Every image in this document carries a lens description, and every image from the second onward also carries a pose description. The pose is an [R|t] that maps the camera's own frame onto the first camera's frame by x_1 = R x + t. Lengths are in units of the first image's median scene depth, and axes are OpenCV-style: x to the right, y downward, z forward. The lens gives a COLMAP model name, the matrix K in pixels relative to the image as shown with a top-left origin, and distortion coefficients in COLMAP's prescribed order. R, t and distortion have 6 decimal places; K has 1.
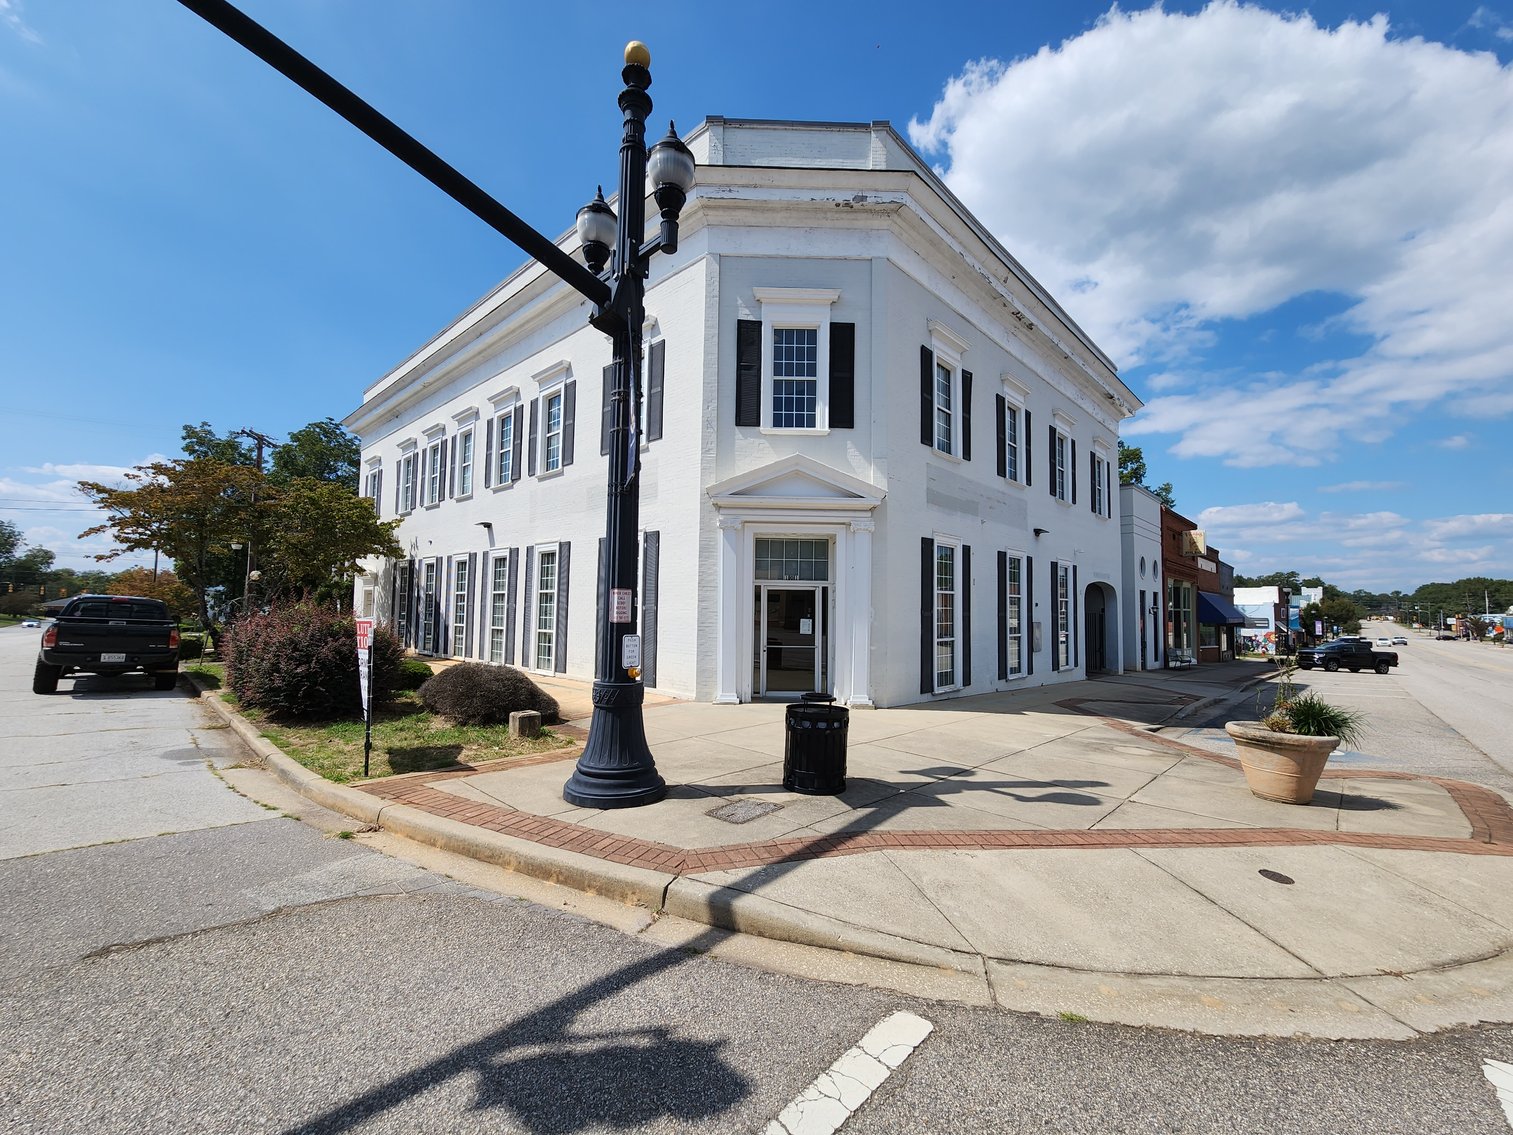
lens RADIAL K [[617.8, 0, 754.8], [0, 617.8, 573.8], [0, 0, 1]] dist [-0.002292, -0.000972]
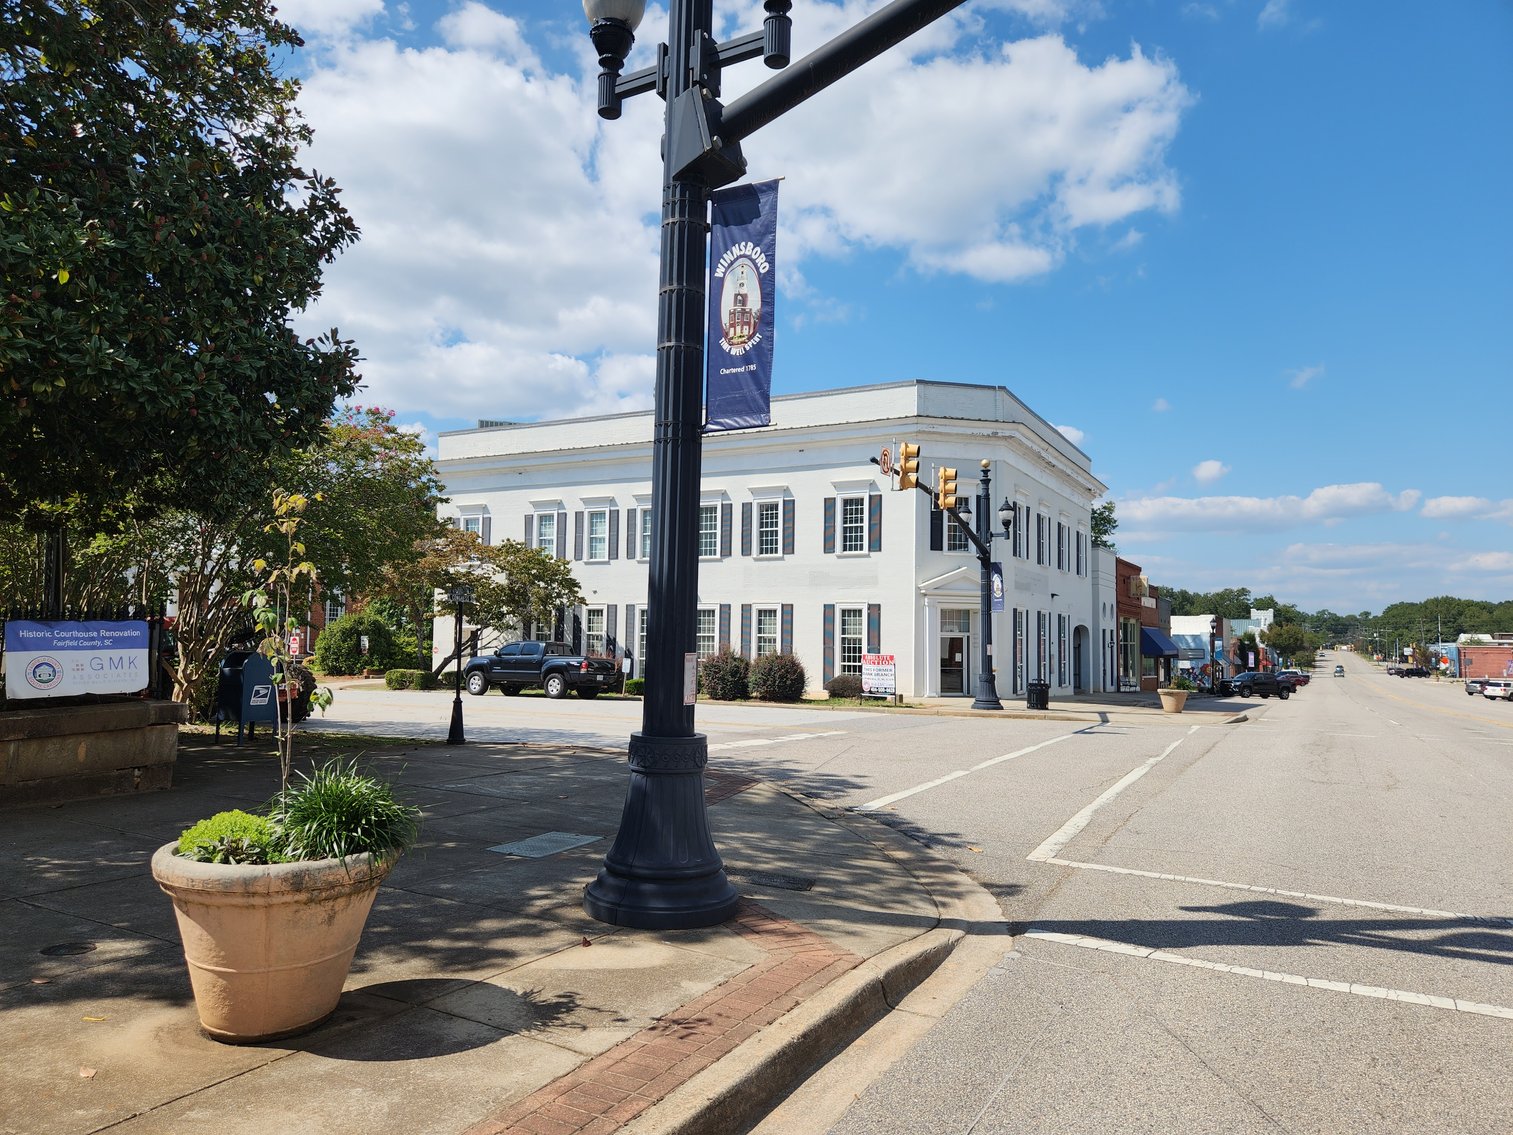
lens RADIAL K [[1013.1, 0, 742.5], [0, 1013.1, 575.9], [0, 0, 1]] dist [0.079144, -0.076994]
pose [[0.966812, 0.013464, 0.255133, -0.885901], [-0.013195, 0.999909, -0.002766, -0.094358], [-0.255147, -0.000692, 0.966902, -1.187022]]
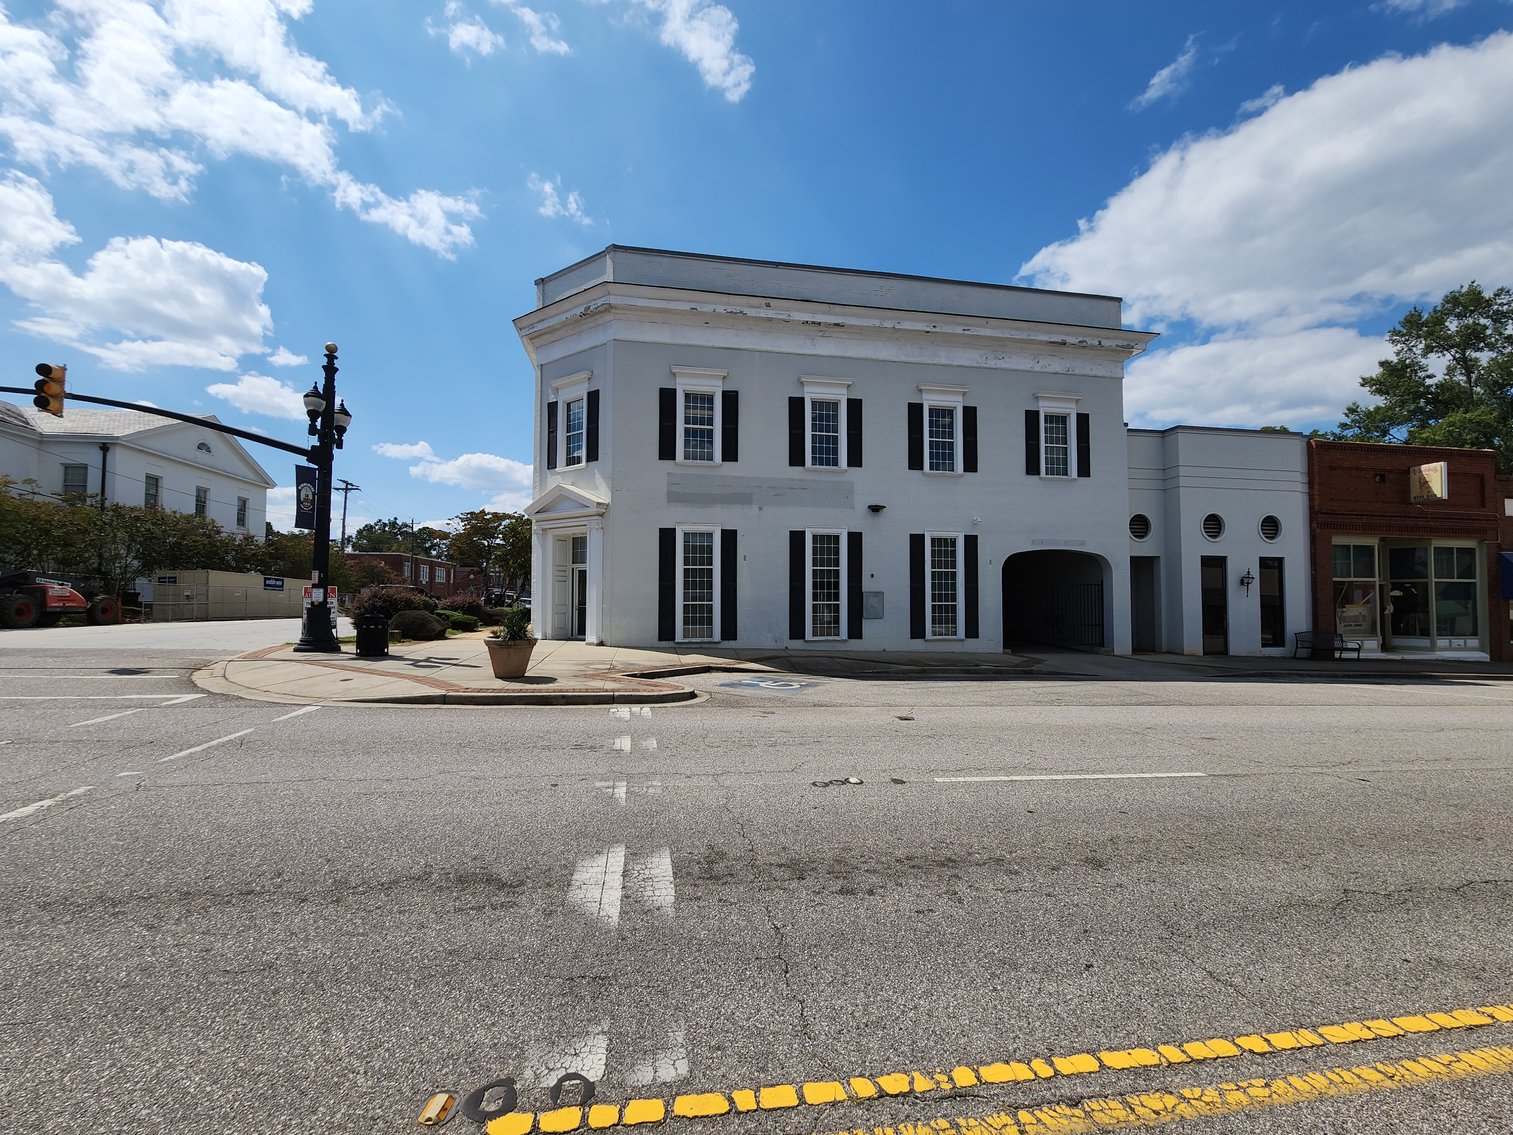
lens RADIAL K [[615.9, 0, 755.0], [0, 615.9, 574.8], [0, 0, 1]] dist [-0.002172, 0.000077]
pose [[0.810044, -0.033194, -0.585429, 0.869375], [0.041121, 0.999154, 0.000246, 0.037701], [0.584925, -0.024273, 0.810724, 0.002729]]
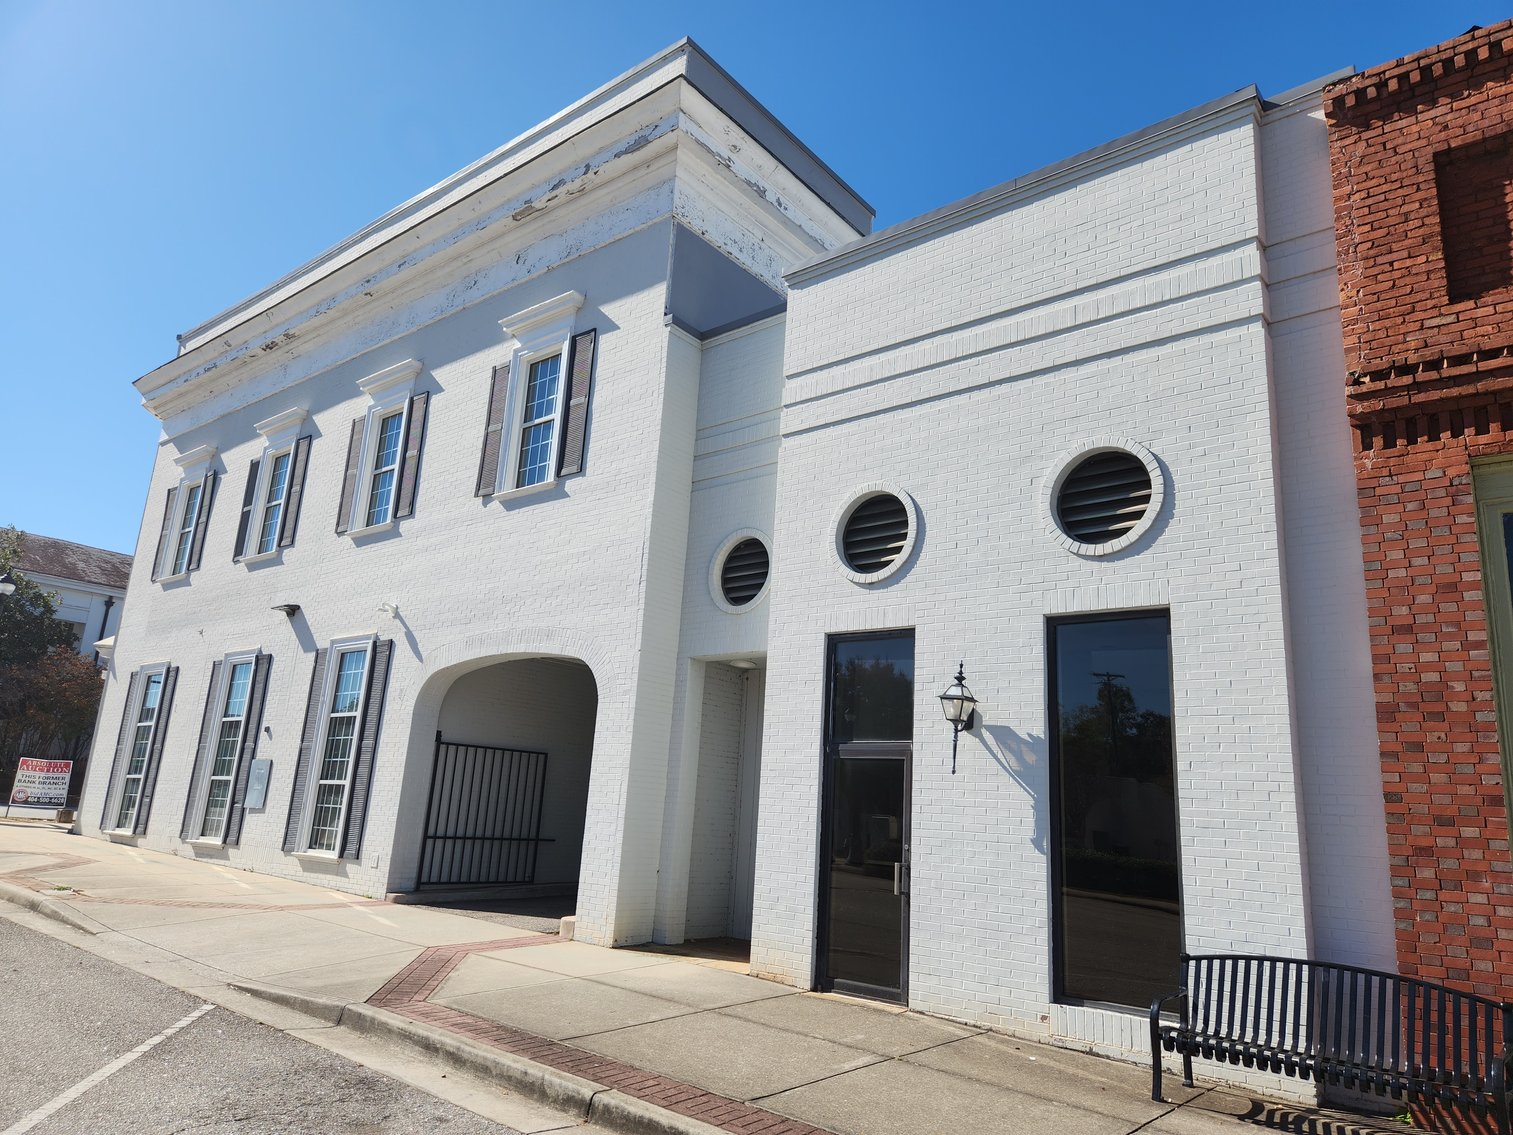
lens RADIAL K [[1008.0, 0, 748.2], [0, 1008.0, 567.3], [0, 0, 1]] dist [0.077529, -0.065784]
pose [[0.077965, -0.251412, -0.964735, 1.414920], [0.000843, 0.967697, -0.252115, 0.138945], [0.996956, 0.018843, 0.075658, 1.312077]]
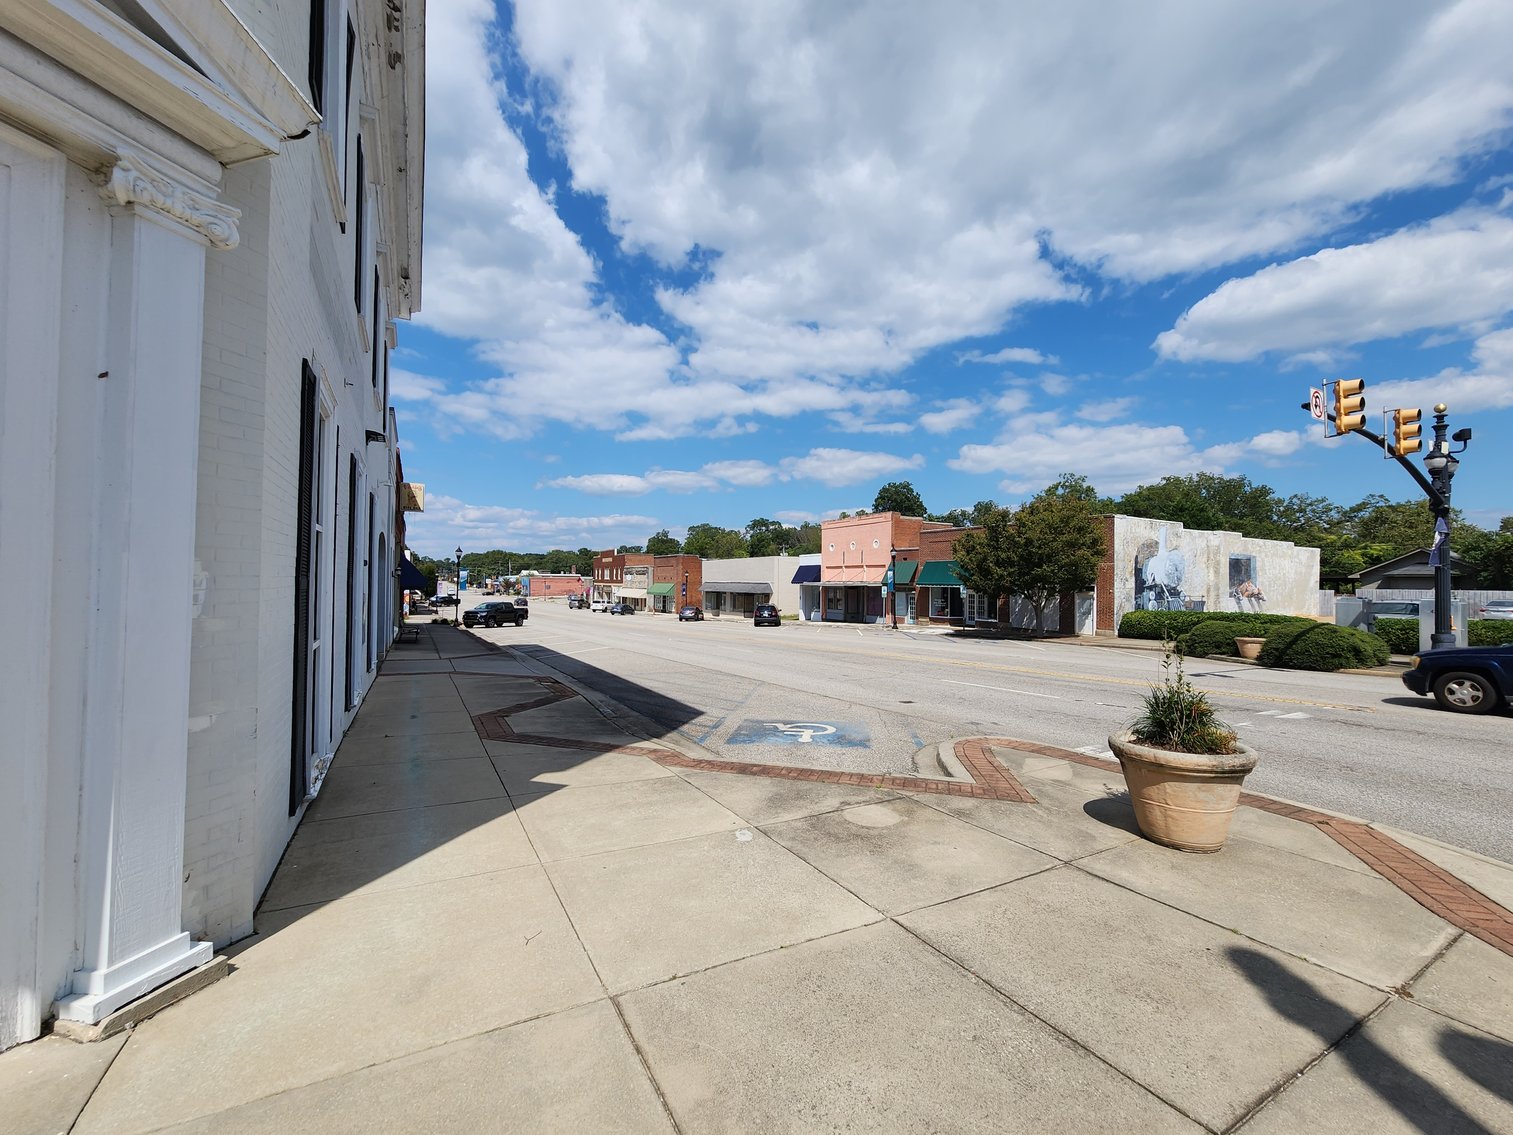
lens RADIAL K [[616.2, 0, 753.0], [0, 616.2, 569.2], [0, 0, 1]] dist [-0.002776, -0.000814]
pose [[0.294739, 0.007814, 0.955546, 0.011868], [-0.059375, 0.998184, 0.010151, 0.026880], [-0.953731, -0.059727, 0.294668, 0.455630]]
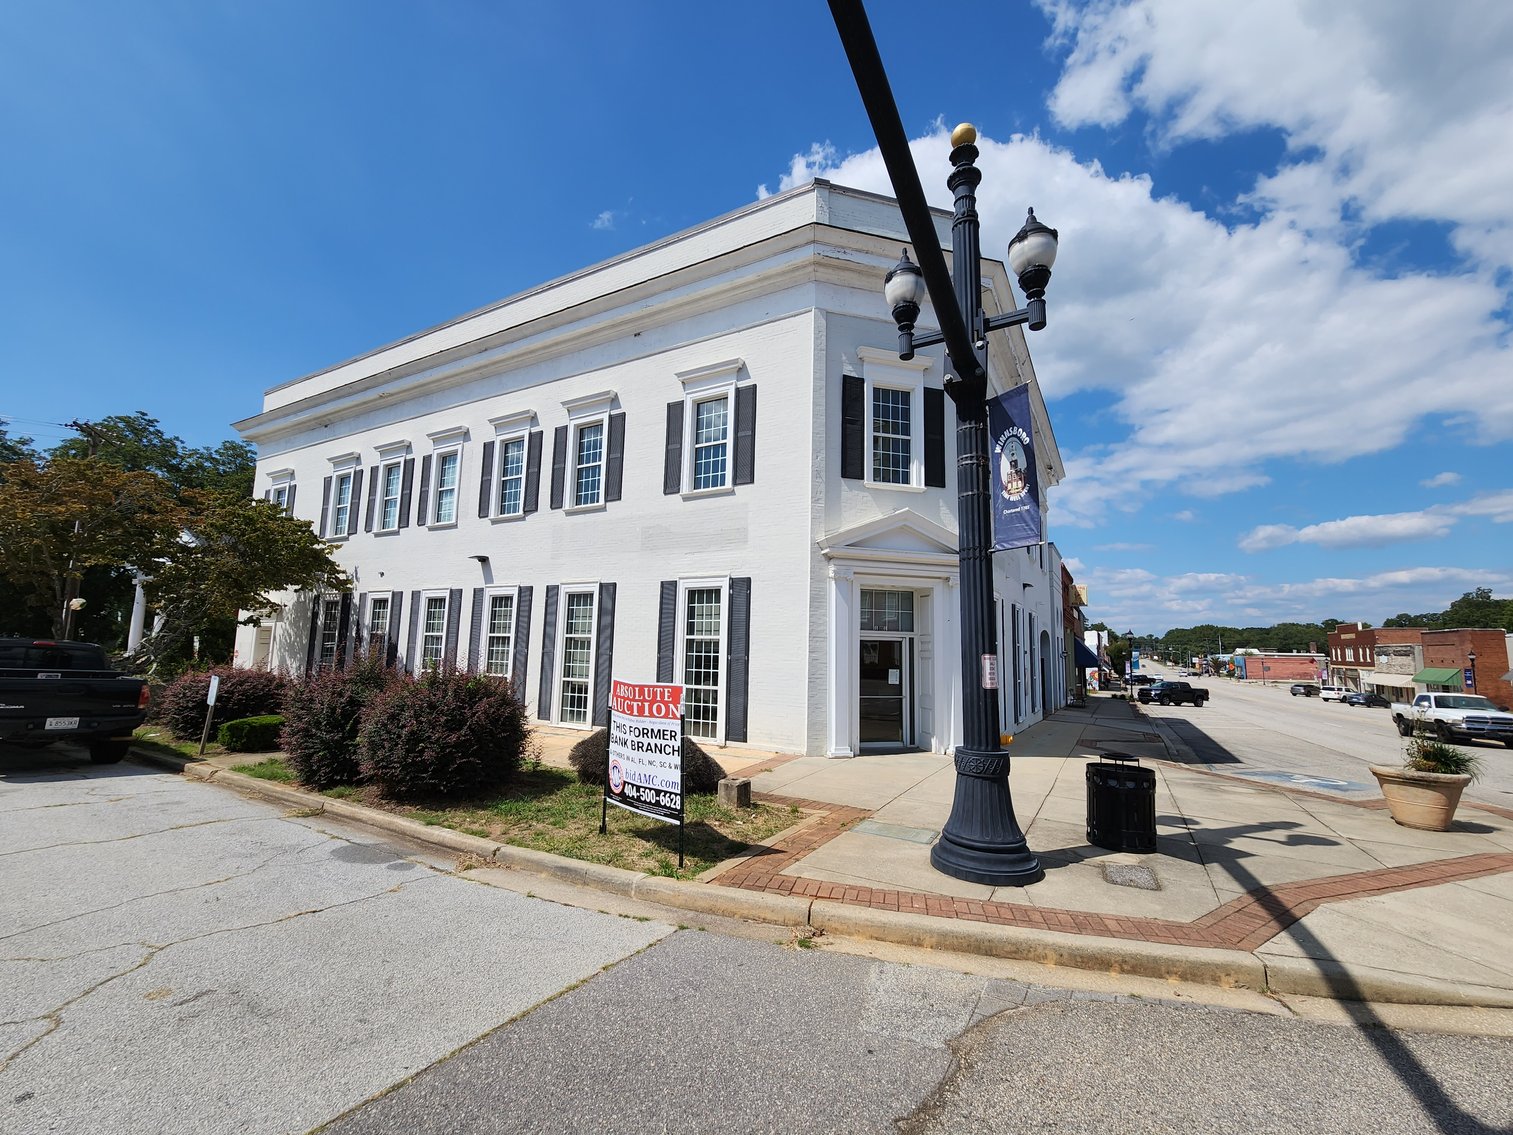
lens RADIAL K [[617.8, 0, 754.8], [0, 617.8, 573.8], [0, 0, 1]] dist [-0.002292, -0.000972]
pose [[0.970801, 0.035468, 0.237248, -0.261160], [-0.021534, 0.997901, -0.061066, -0.011280], [-0.238916, 0.054174, 0.969528, 0.040029]]
